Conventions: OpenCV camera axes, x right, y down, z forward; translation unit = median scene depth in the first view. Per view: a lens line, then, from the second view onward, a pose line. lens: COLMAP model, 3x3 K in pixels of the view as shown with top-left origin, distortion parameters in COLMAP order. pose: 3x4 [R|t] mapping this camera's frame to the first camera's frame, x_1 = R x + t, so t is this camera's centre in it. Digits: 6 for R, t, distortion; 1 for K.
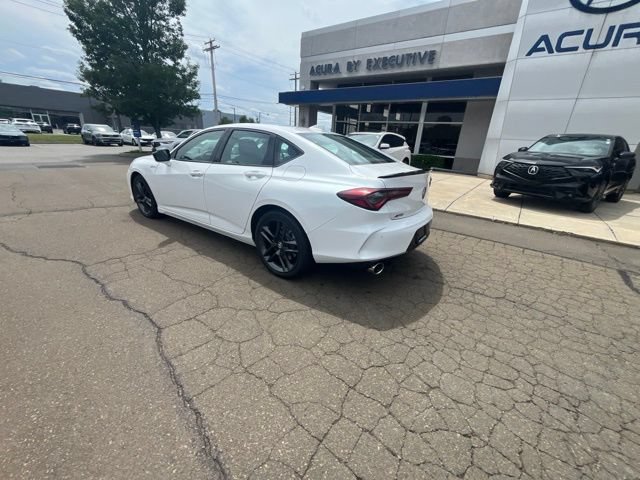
lens RADIAL K [[261.1, 0, 318.6], [0, 261.1, 241.4], [0, 0, 1]] dist [-0.002183, 0.000038]
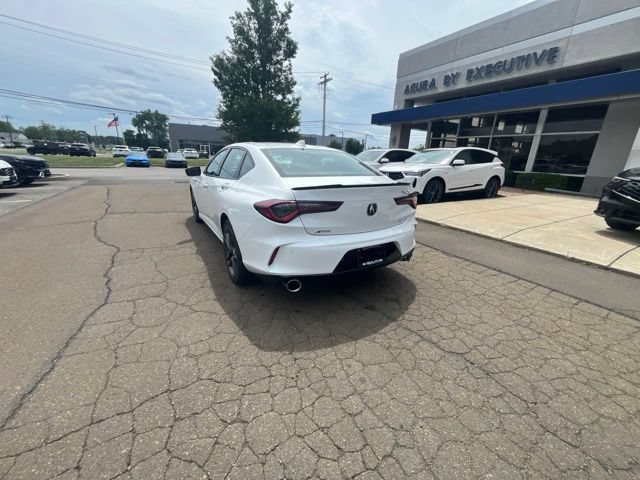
lens RADIAL K [[261.1, 0, 318.5], [0, 261.1, 241.1], [0, 0, 1]] dist [-0.002183, 0.000038]
pose [[0.922641, 0.093704, -0.374104, 0.417852], [-0.119959, 0.991643, -0.047469, -0.013307], [0.366530, 0.088673, 0.926171, 0.099057]]
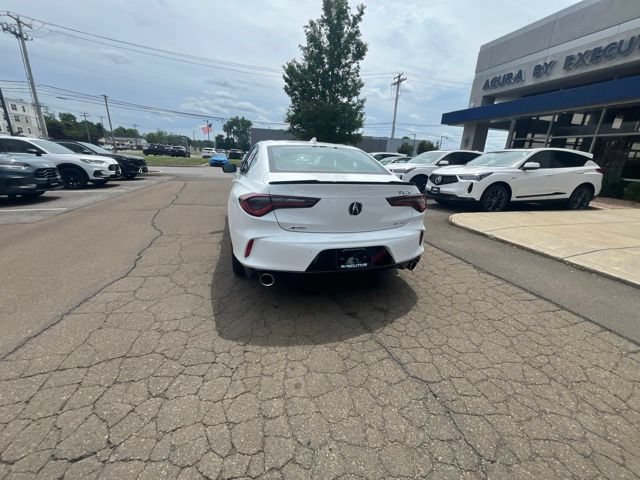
lens RADIAL K [[261.1, 0, 318.6], [0, 261.1, 240.9], [0, 0, 1]] dist [-0.002183, 0.000038]
pose [[0.794895, 0.163198, -0.584387, 0.583280], [-0.213402, 0.976808, -0.017487, -0.036081], [0.567980, 0.138610, 0.811287, 0.211680]]
